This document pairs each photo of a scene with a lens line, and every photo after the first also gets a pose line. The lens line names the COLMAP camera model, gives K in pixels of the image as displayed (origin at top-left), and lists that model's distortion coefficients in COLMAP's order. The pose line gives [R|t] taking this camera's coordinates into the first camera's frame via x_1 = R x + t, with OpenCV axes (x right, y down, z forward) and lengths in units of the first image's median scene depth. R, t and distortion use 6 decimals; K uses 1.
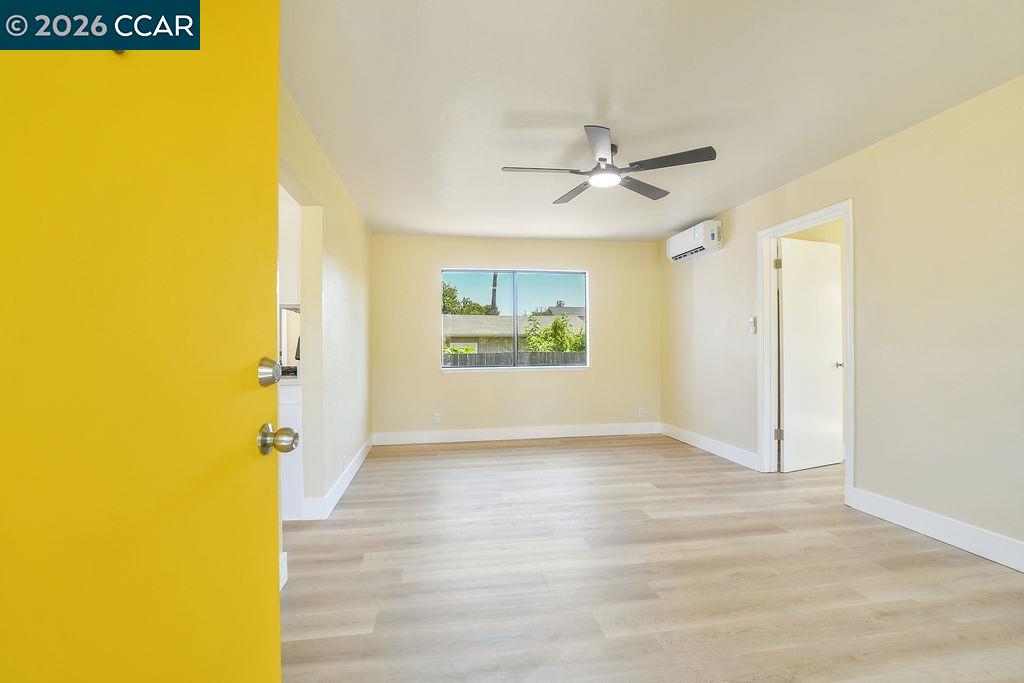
lens RADIAL K [[461.9, 0, 509.3], [0, 461.9, 345.0], [0, 0, 1]] dist [-0.033190, 0.000390]
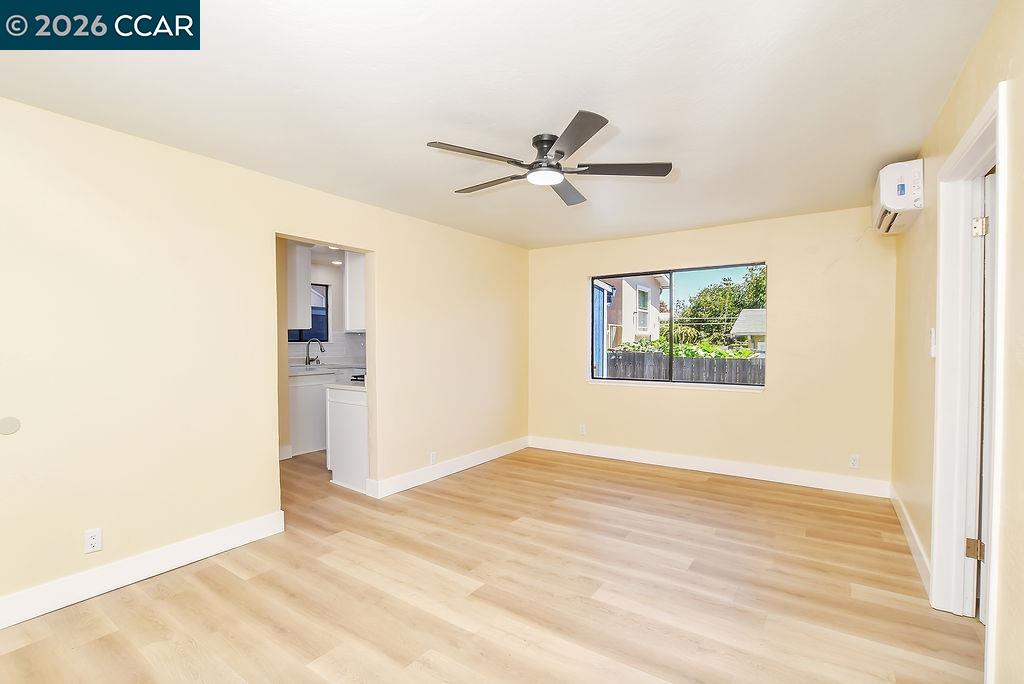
lens RADIAL K [[463.6, 0, 512.0], [0, 463.6, 342.0], [0, 0, 1]] dist [-0.035593, -0.000072]
pose [[0.726487, 0.009336, -0.687117, 0.650550], [-0.004722, 0.999952, 0.008595, -0.055459], [0.687164, -0.003000, 0.726496, 0.297332]]
